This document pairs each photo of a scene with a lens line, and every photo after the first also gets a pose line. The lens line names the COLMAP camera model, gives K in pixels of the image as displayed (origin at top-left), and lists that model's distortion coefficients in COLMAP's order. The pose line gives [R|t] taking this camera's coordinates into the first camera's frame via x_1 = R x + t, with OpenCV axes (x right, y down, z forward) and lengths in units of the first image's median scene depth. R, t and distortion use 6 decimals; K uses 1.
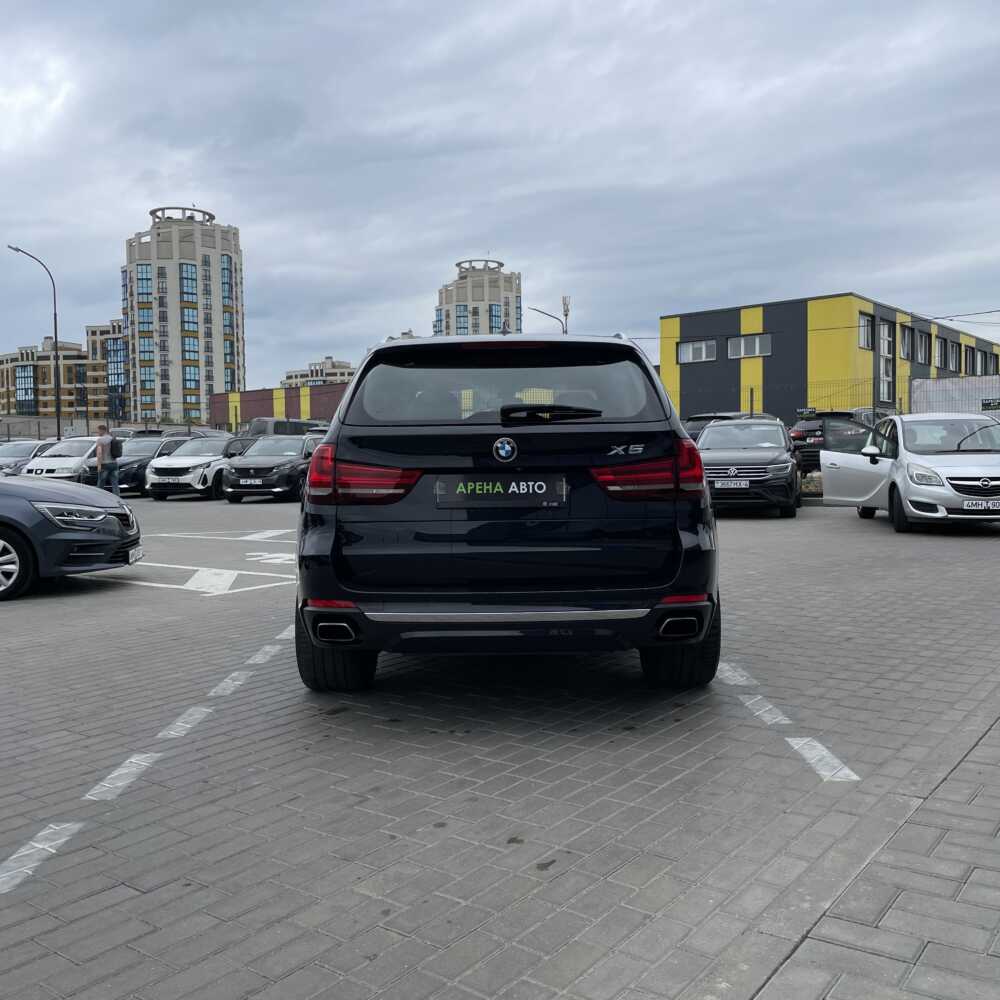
lens RADIAL K [[990.8, 0, 472.2], [0, 990.8, 501.5], [0, 0, 1]] dist [0.104723, -0.096691]
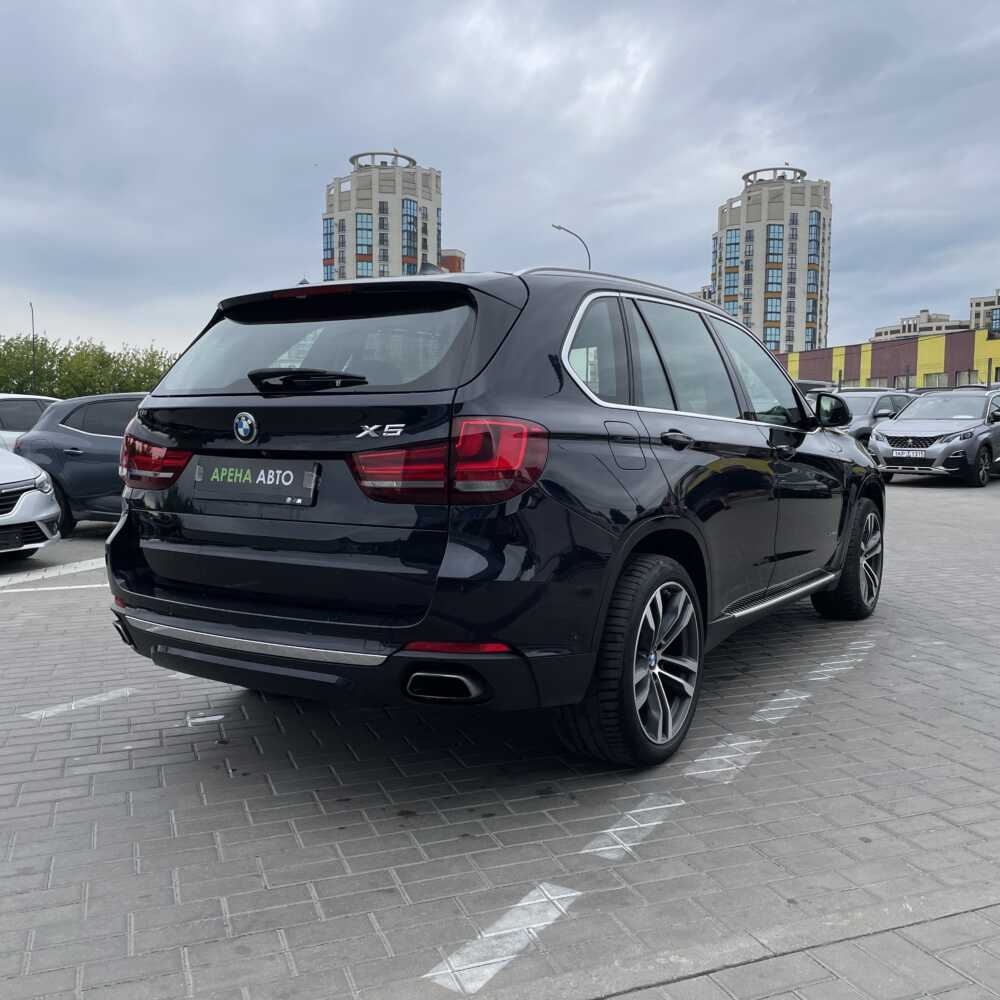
lens RADIAL K [[978.4, 0, 497.0], [0, 978.4, 512.3], [0, 0, 1]] dist [0.064399, -0.054791]
pose [[0.855615, 0.060230, -0.514097, 0.590369], [-0.033855, 0.997592, 0.060531, -0.038662], [0.516505, -0.034387, 0.855594, 0.436284]]
